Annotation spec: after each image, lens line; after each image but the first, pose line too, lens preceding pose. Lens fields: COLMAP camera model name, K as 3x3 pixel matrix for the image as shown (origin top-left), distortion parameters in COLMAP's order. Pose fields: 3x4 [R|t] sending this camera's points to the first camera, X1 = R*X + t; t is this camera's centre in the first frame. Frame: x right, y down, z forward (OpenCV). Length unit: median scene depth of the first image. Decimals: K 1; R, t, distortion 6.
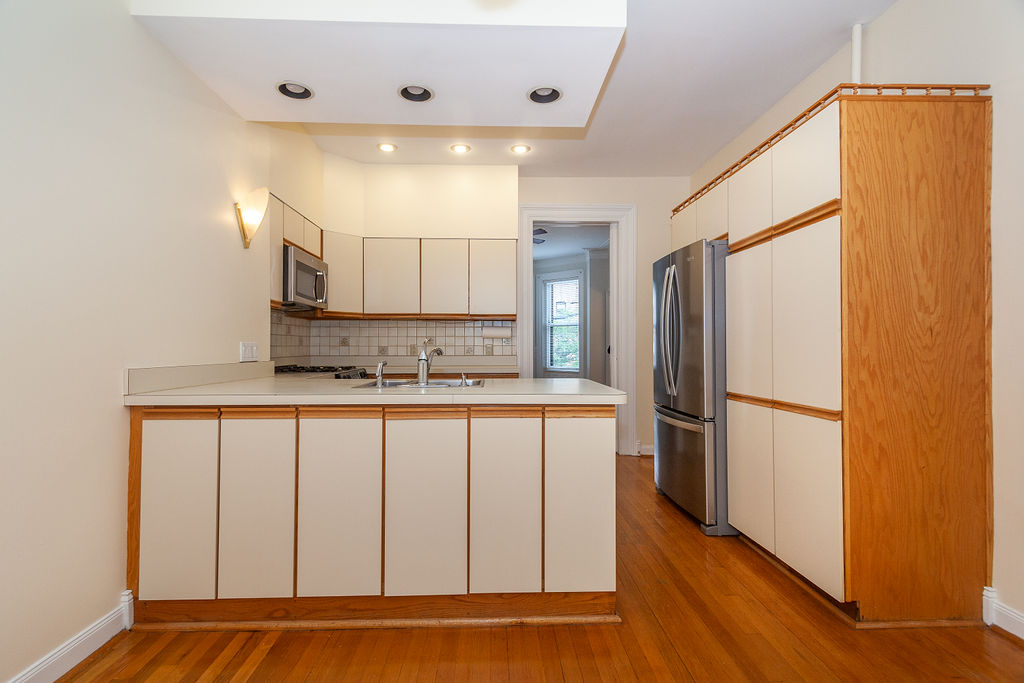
lens RADIAL K [[486.2, 0, 505.8], [0, 486.2, 341.6], [0, 0, 1]] dist [0.006393, 0.000045]
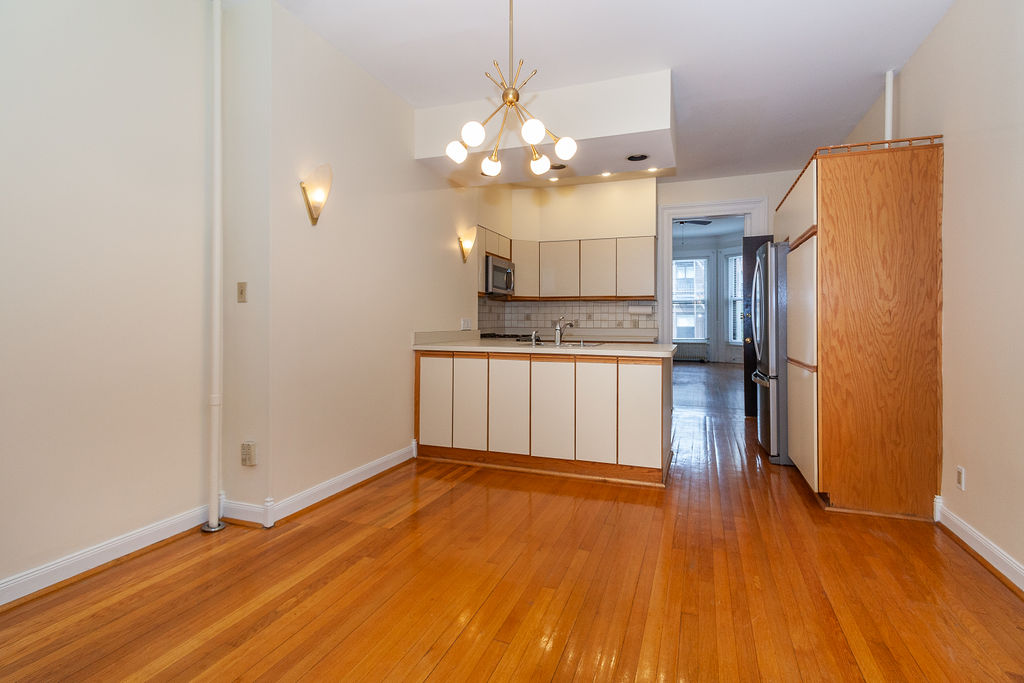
lens RADIAL K [[499.9, 0, 517.0], [0, 499.9, 314.7], [0, 0, 1]] dist [0.000431, -0.000359]
pose [[0.927594, -0.001098, -0.373588, 0.281167], [0.001209, 0.999999, 0.000062, -0.011755], [0.373588, -0.000509, 0.927595, -0.536660]]
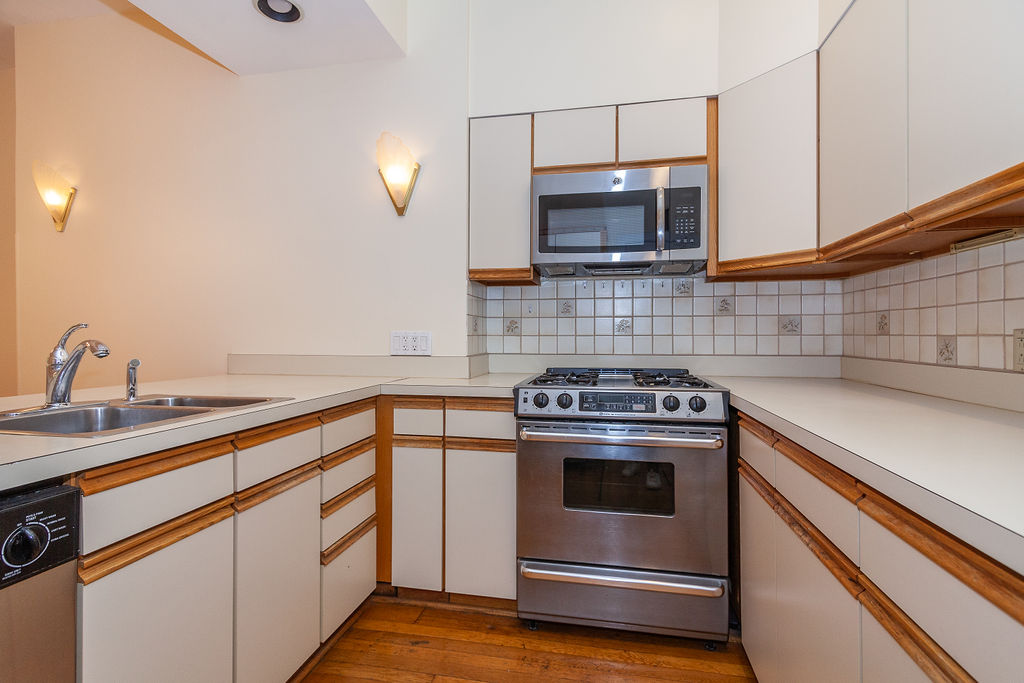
lens RADIAL K [[493.8, 0, 514.7], [0, 493.8, 324.9], [0, 0, 1]] dist [0.017056, -0.001768]
pose [[-0.230758, -0.020509, -0.972795, 0.215989], [0.011361, 0.999653, -0.023770, 0.012068], [0.972945, -0.016537, -0.230445, 1.361194]]
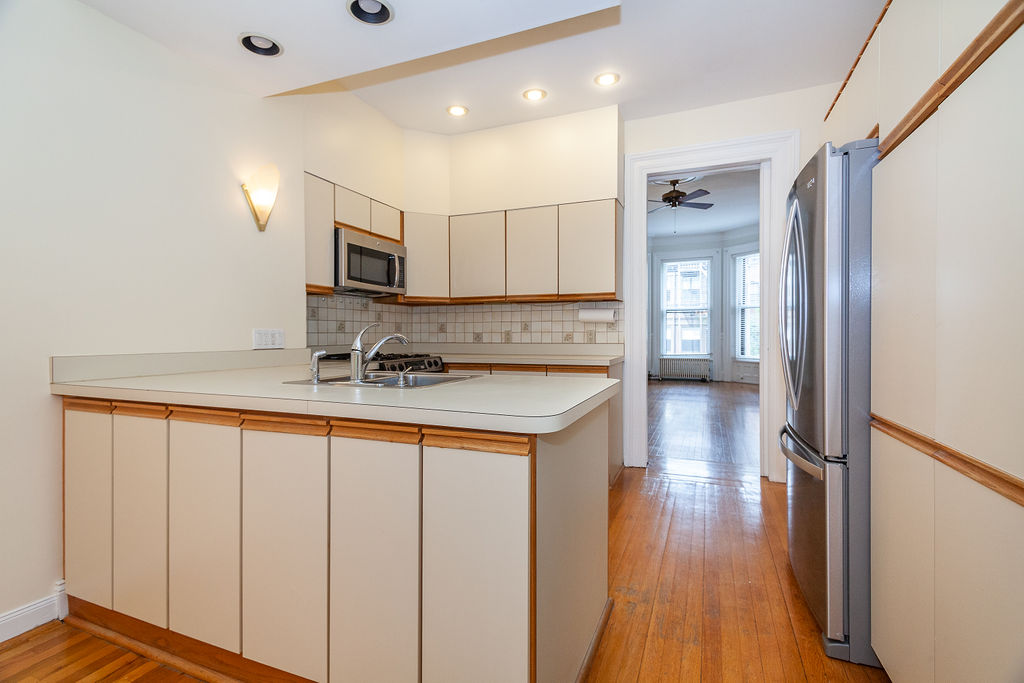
lens RADIAL K [[477.1, 0, 512.0], [0, 477.1, 341.5], [0, 0, 1]] dist [0.003223, 0.000006]
pose [[0.912166, 0.004800, -0.409793, 0.303435], [0.006709, 0.999622, 0.026643, 0.004057], [0.409766, -0.027053, 0.911789, 0.336216]]
